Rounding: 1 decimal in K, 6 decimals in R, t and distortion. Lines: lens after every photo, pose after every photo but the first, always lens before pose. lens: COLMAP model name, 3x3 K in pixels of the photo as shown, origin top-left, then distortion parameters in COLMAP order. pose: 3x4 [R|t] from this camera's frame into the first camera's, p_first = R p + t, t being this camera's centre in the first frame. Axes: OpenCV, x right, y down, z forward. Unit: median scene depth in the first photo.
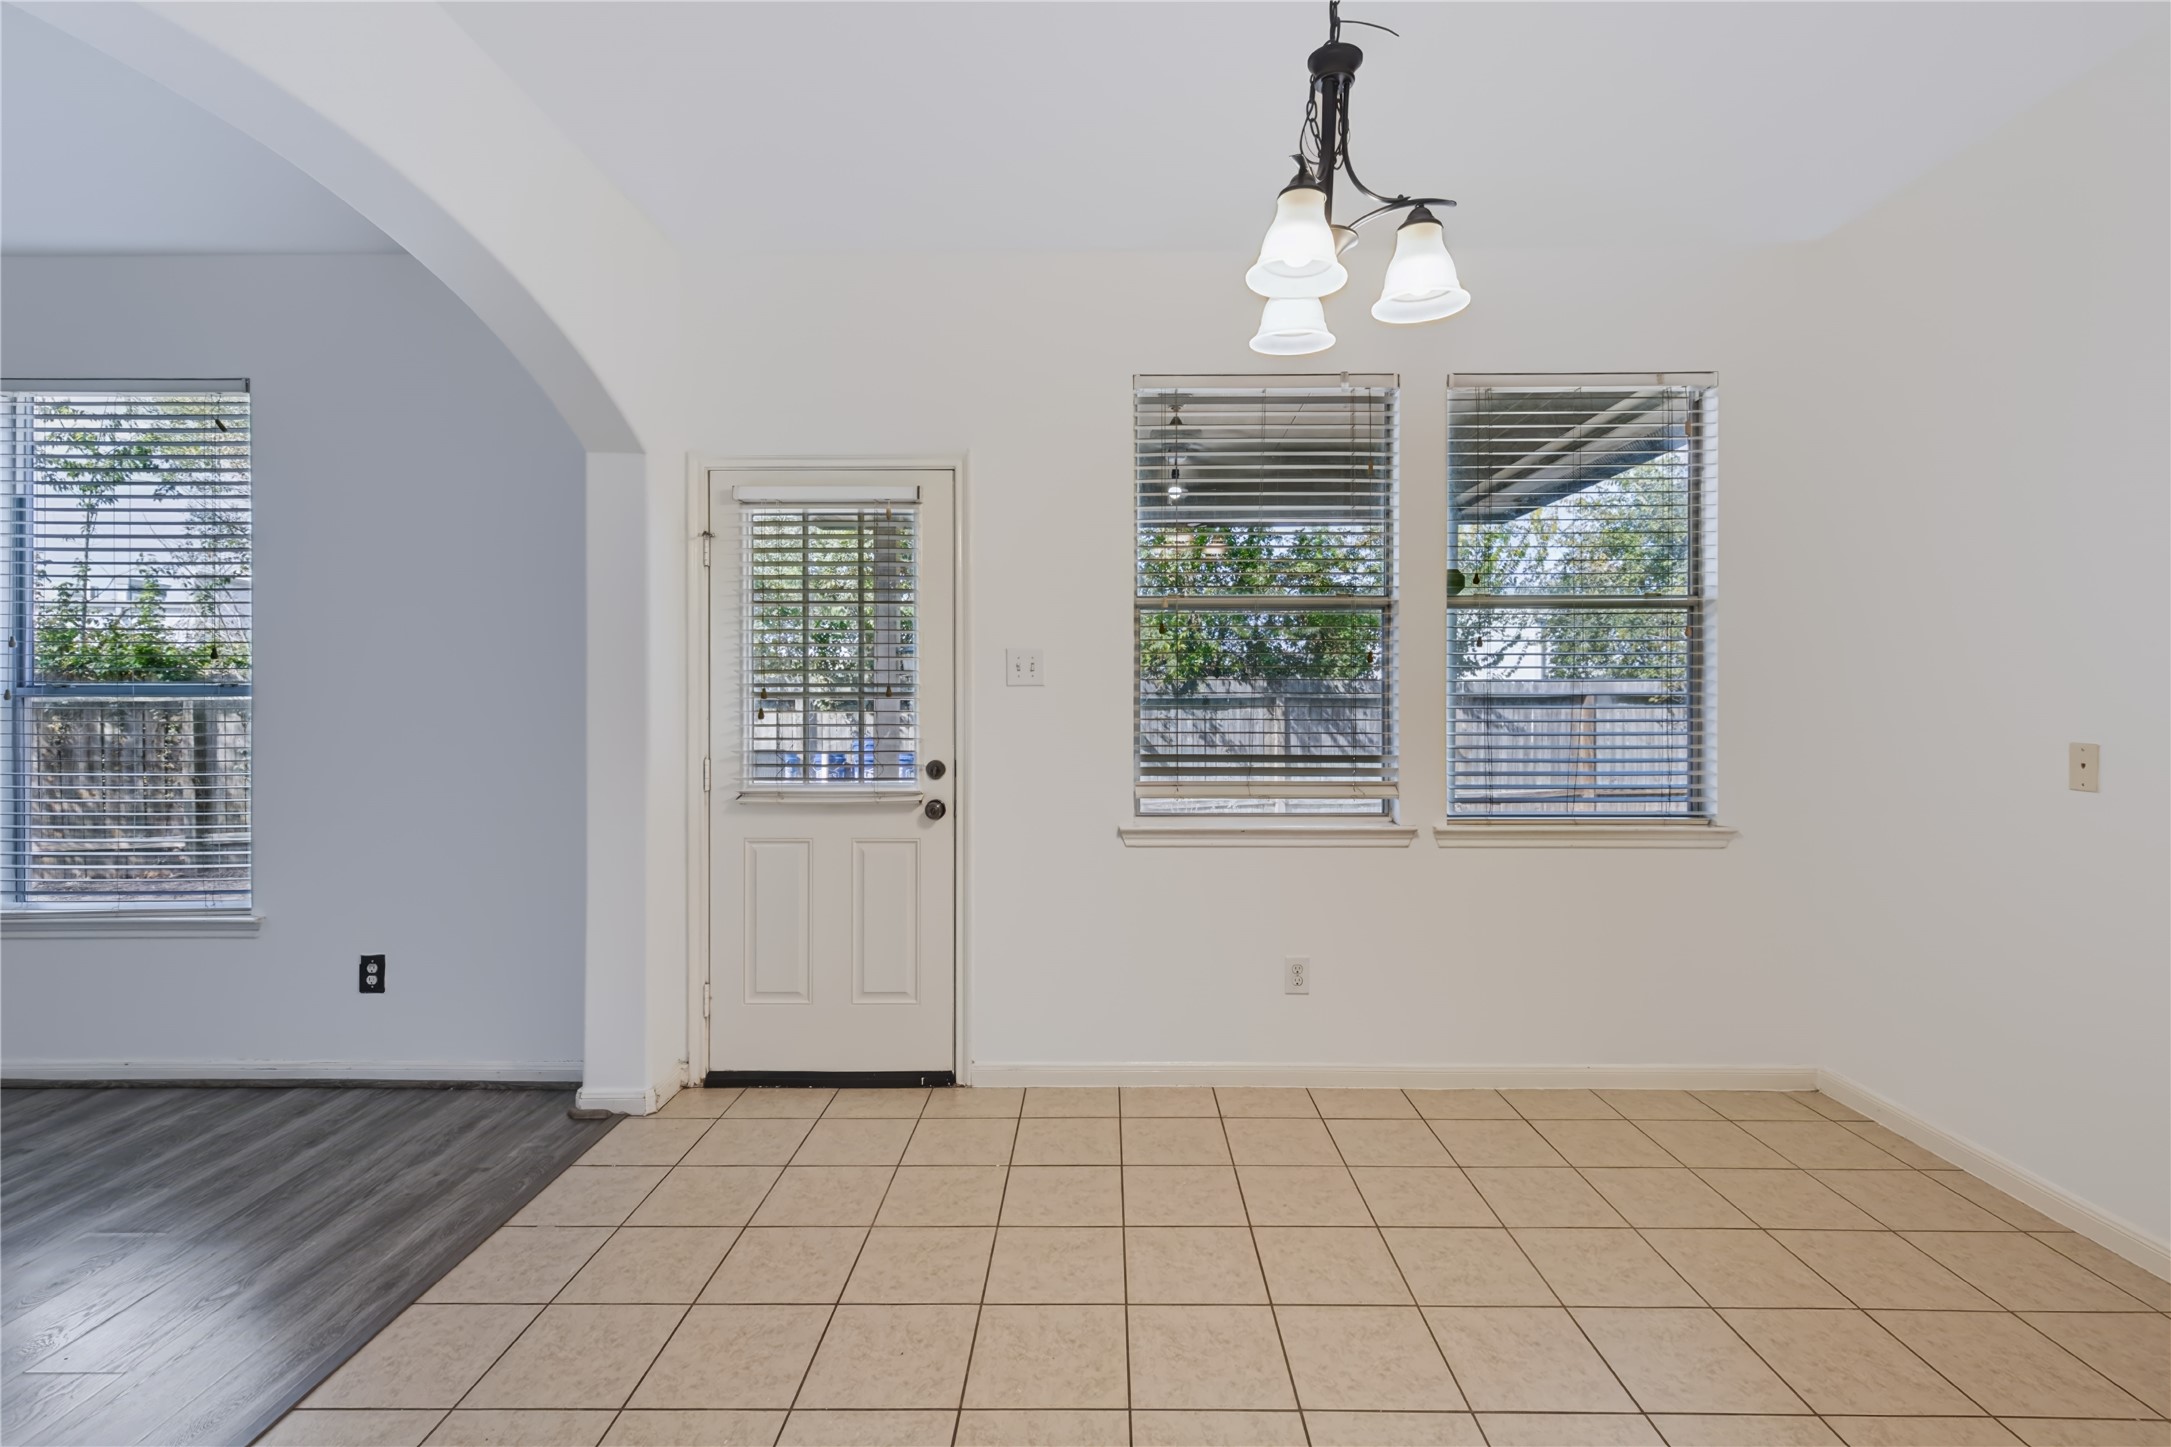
lens RADIAL K [[982.5, 0, 1096.9], [0, 982.5, 678.8], [0, 0, 1]] dist [-0.001731, -0.000459]
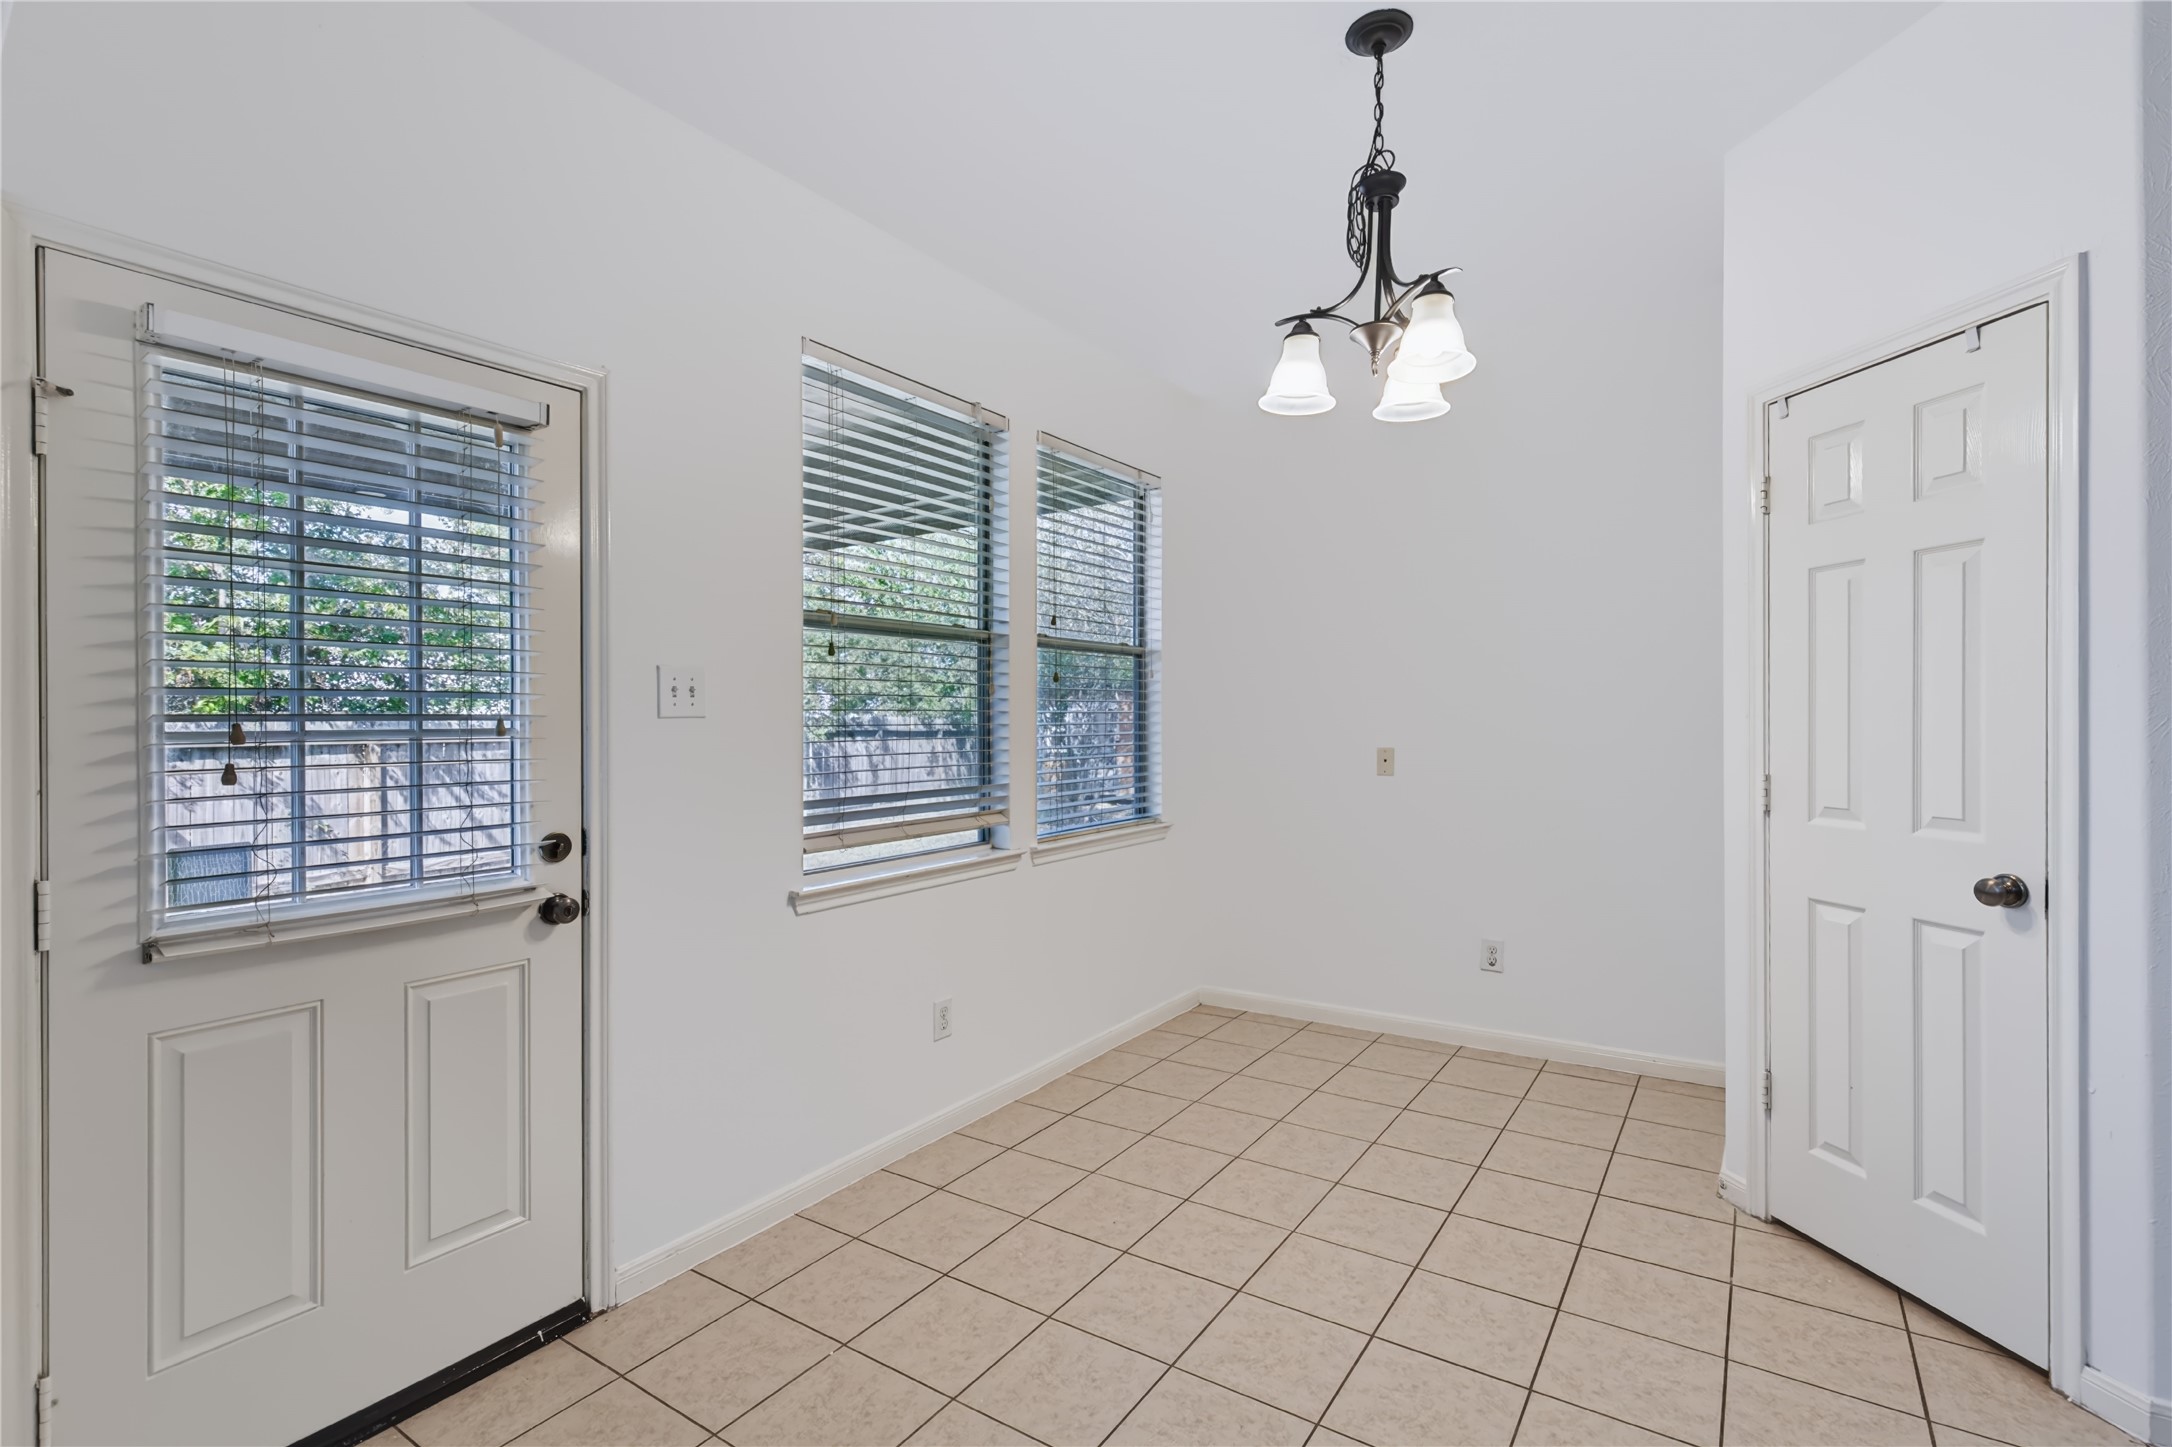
lens RADIAL K [[990.5, 0, 1090.5], [0, 990.5, 720.6], [0, 0, 1]] dist [-0.000912, -0.000185]
pose [[0.543953, -0.005103, 0.839100, -0.522563], [0.001770, 0.999986, 0.004934, 0.006193], [-0.839114, -0.001199, 0.543954, 0.349524]]
